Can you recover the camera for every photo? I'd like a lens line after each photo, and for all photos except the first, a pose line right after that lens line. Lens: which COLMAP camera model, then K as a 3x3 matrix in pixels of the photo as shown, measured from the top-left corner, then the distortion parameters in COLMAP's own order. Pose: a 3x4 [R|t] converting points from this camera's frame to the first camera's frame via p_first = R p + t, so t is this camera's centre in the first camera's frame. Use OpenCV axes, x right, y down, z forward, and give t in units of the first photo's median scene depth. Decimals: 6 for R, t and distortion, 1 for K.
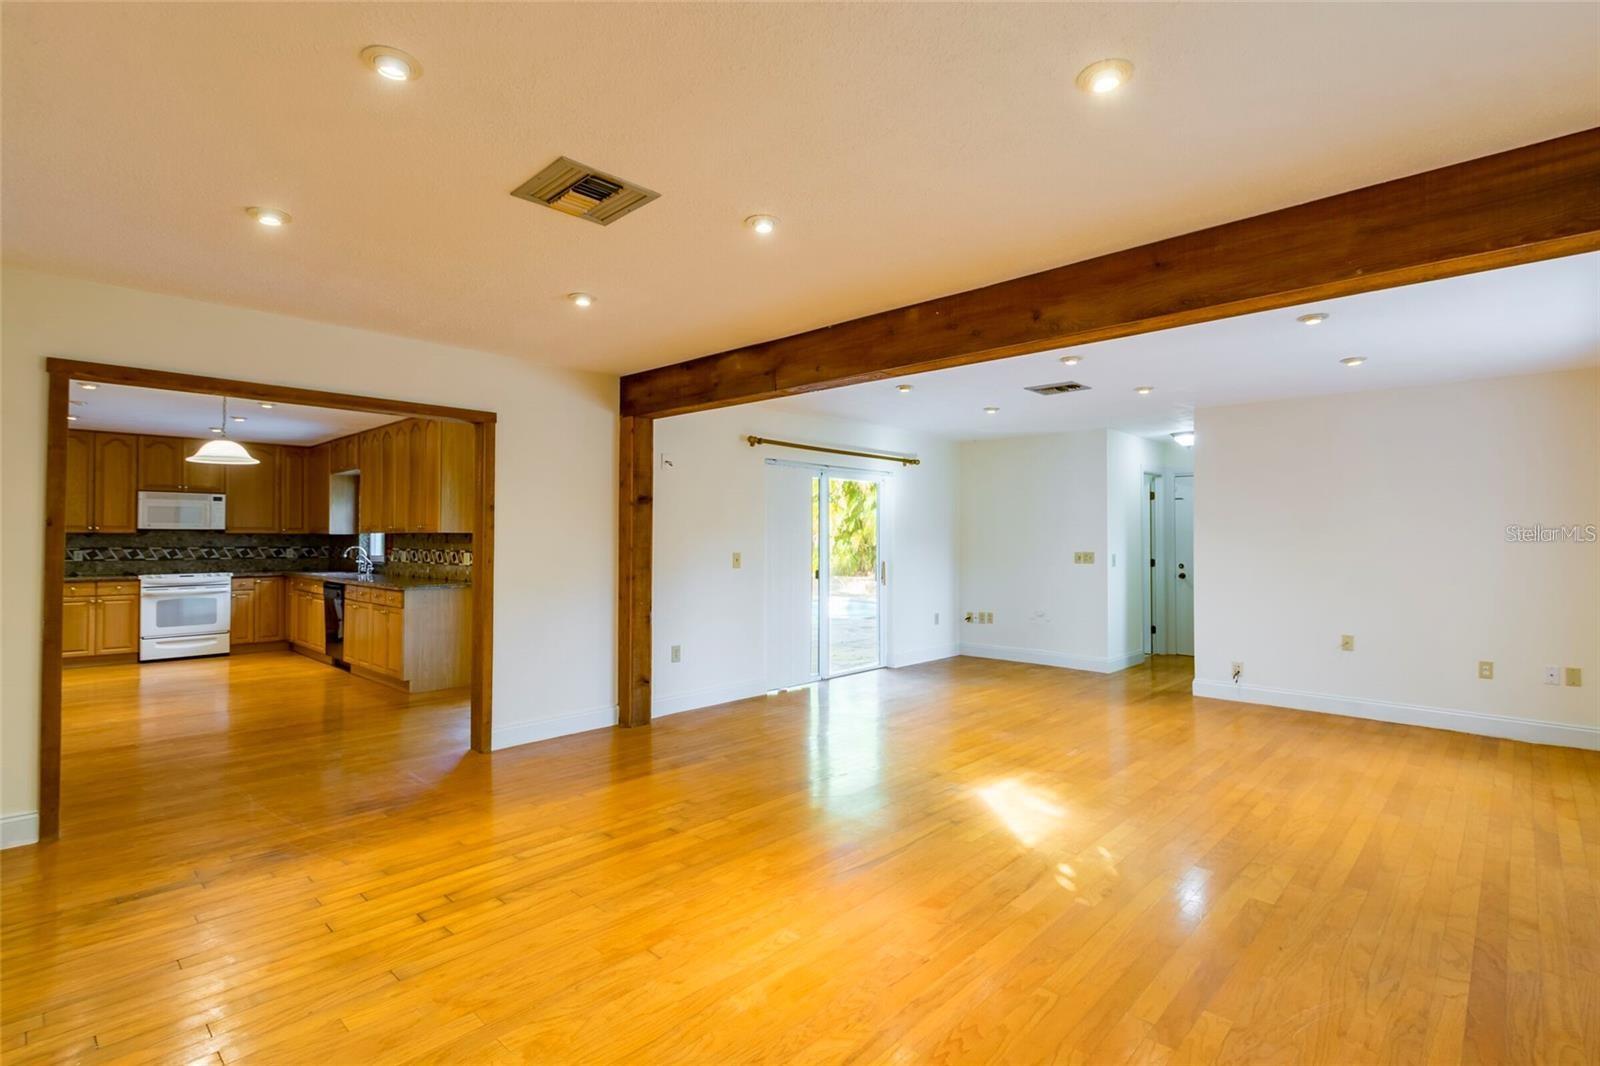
lens RADIAL K [[755.4, 0, 835.3], [0, 755.4, 530.3], [0, 0, 1]] dist [0.018830, -0.010878]
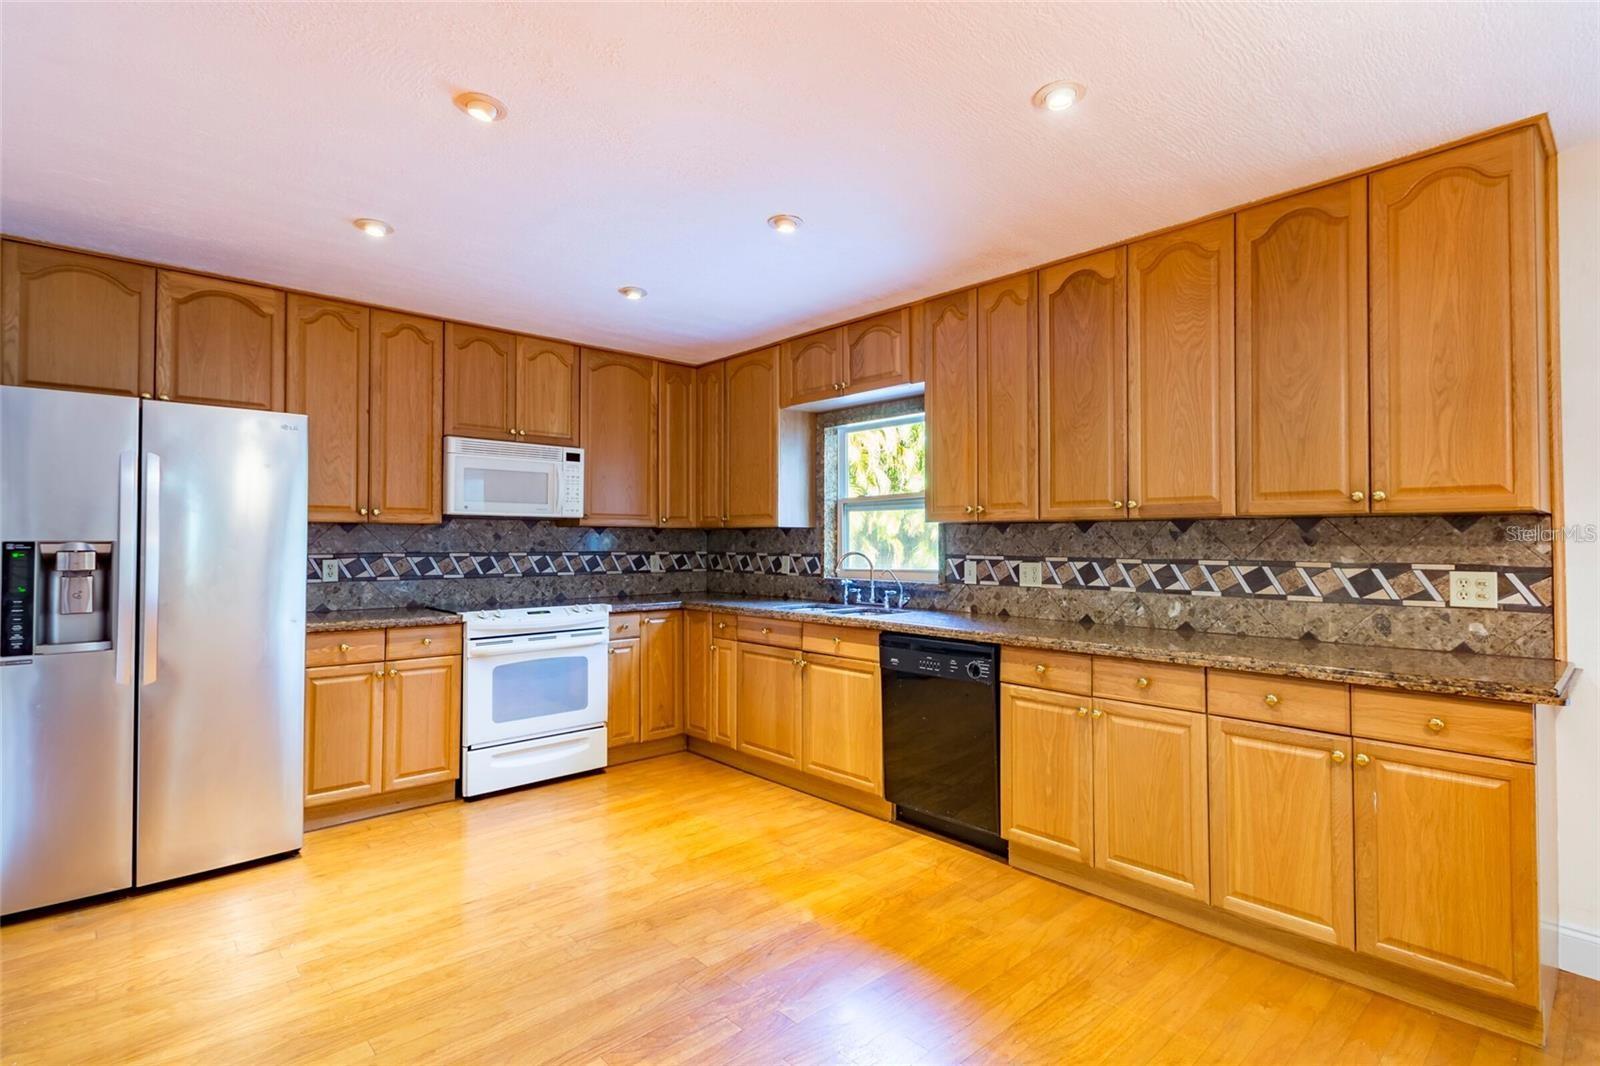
lens RADIAL K [[755.4, 0, 814.4], [0, 755.4, 530.0], [0, 0, 1]] dist [0.018830, -0.010878]
pose [[0.997476, -0.002091, -0.070980, -0.637774], [0.001622, 0.999977, -0.006654, 0.011267], [0.070992, 0.006522, 0.997456, 0.528475]]
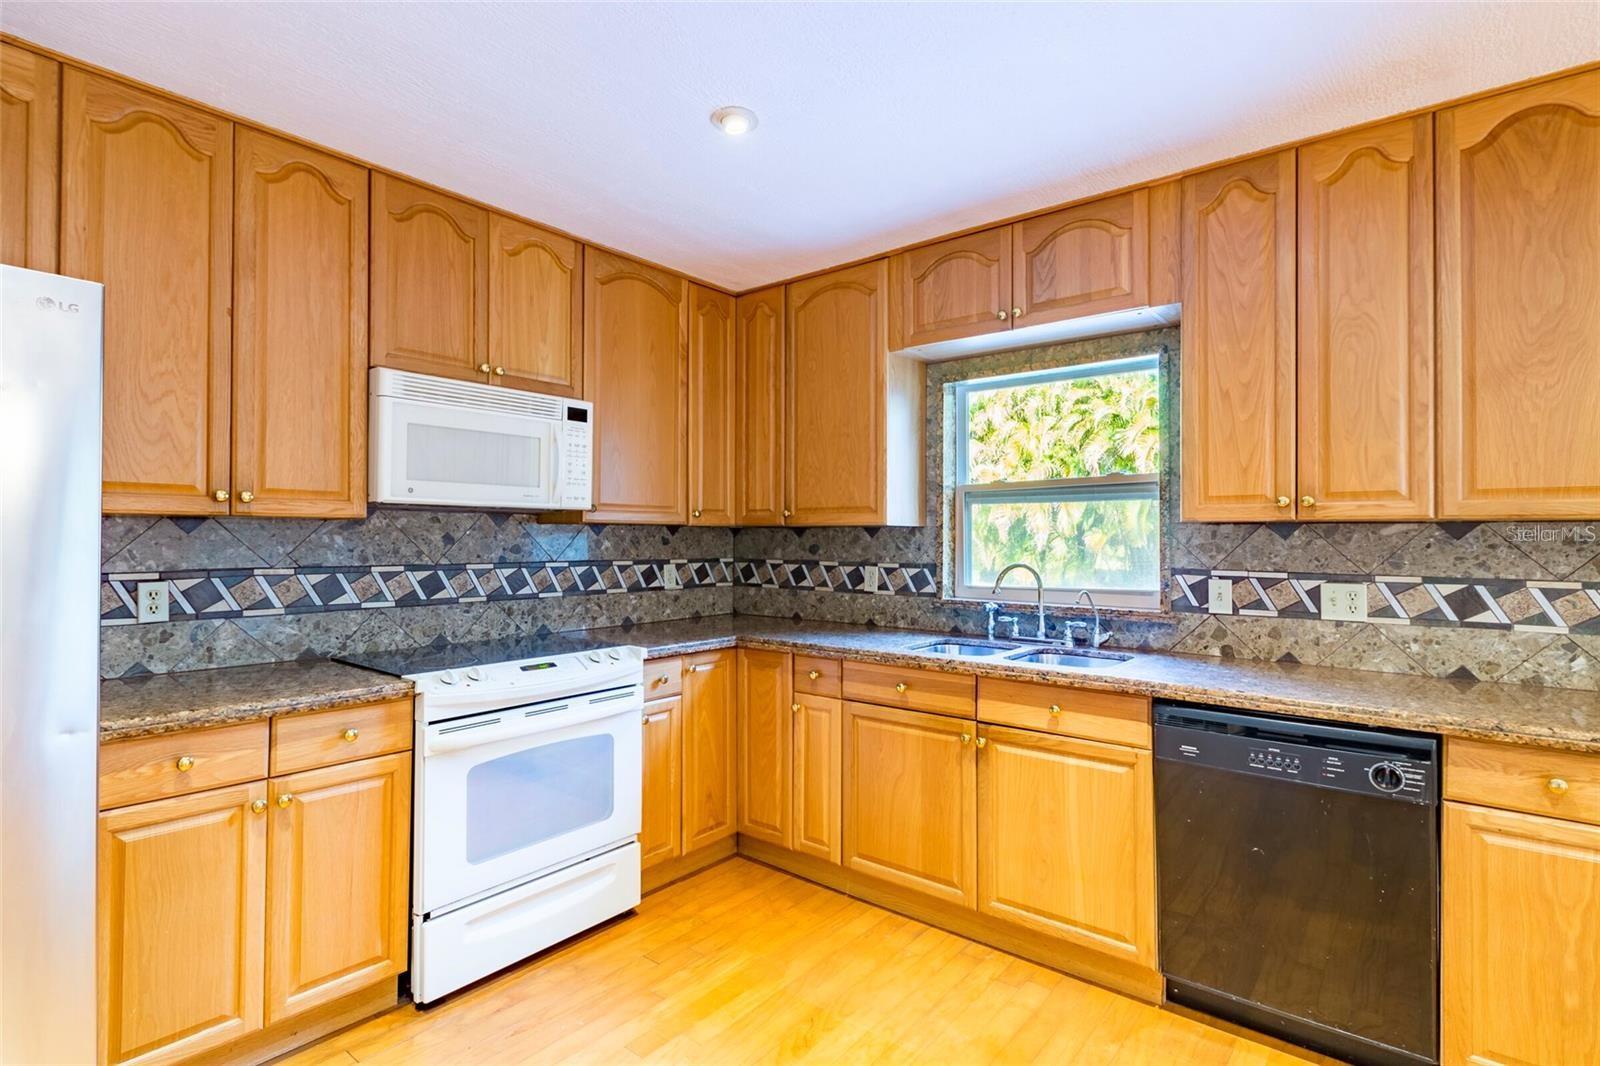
lens RADIAL K [[755.4, 0, 803.9], [0, 755.4, 529.6], [0, 0, 1]] dist [0.018830, -0.010878]
pose [[0.997338, 0.002362, 0.072881, -0.765342], [-0.002346, 0.999997, -0.000315, 0.007648], [-0.072881, 0.000144, 0.997341, 0.698101]]
